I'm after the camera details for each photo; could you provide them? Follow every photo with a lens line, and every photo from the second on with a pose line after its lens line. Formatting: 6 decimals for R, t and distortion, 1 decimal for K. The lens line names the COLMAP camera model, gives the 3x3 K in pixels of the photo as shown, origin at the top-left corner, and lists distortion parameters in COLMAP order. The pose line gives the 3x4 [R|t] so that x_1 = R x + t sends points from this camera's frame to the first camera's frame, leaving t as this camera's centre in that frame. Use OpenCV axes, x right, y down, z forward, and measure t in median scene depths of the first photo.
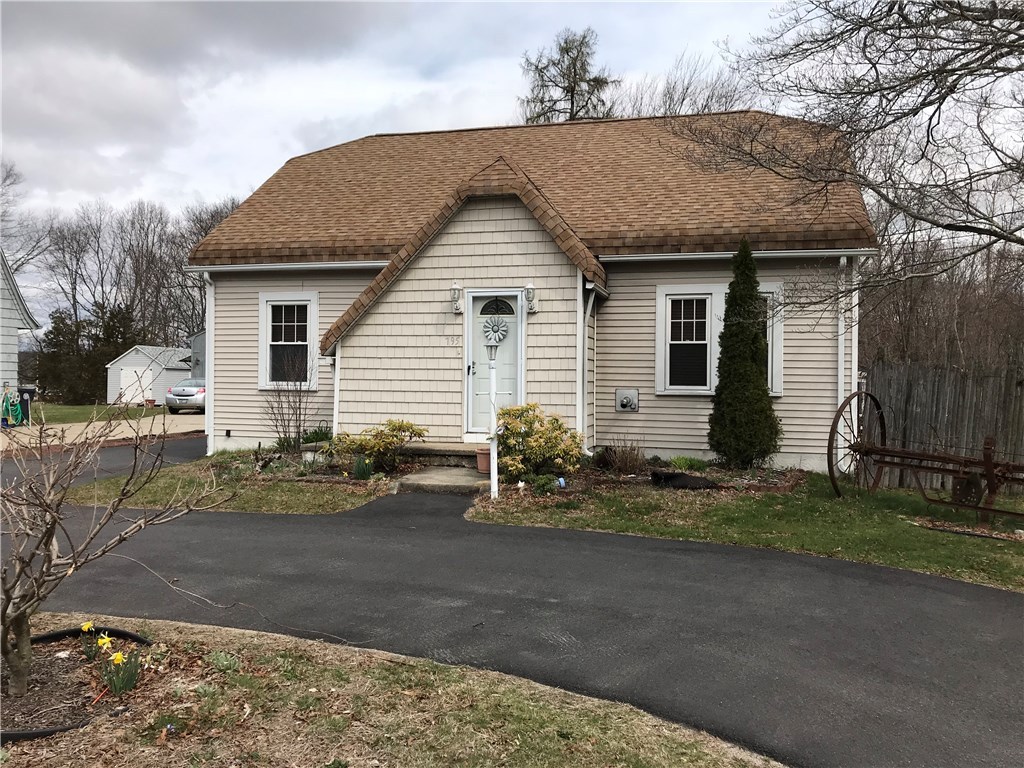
lens RADIAL K [[840.5, 0, 512.0], [0, 840.5, 384.0], [0, 0, 1]] dist [0.127906, -0.150605]
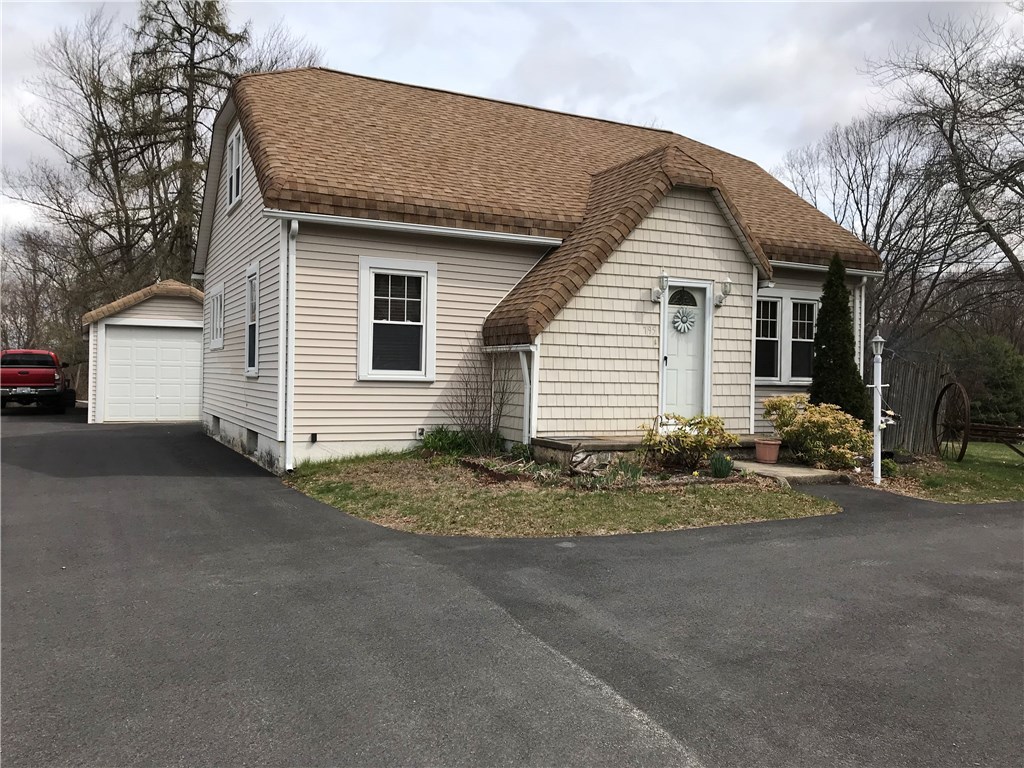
lens RADIAL K [[840.5, 0, 512.0], [0, 840.5, 384.0], [0, 0, 1]] dist [0.127906, -0.150605]
pose [[0.746795, -0.003405, 0.665046, -0.811867], [-0.007156, 0.999888, 0.013155, -0.001351], [-0.665016, -0.014584, 0.746686, 0.374706]]
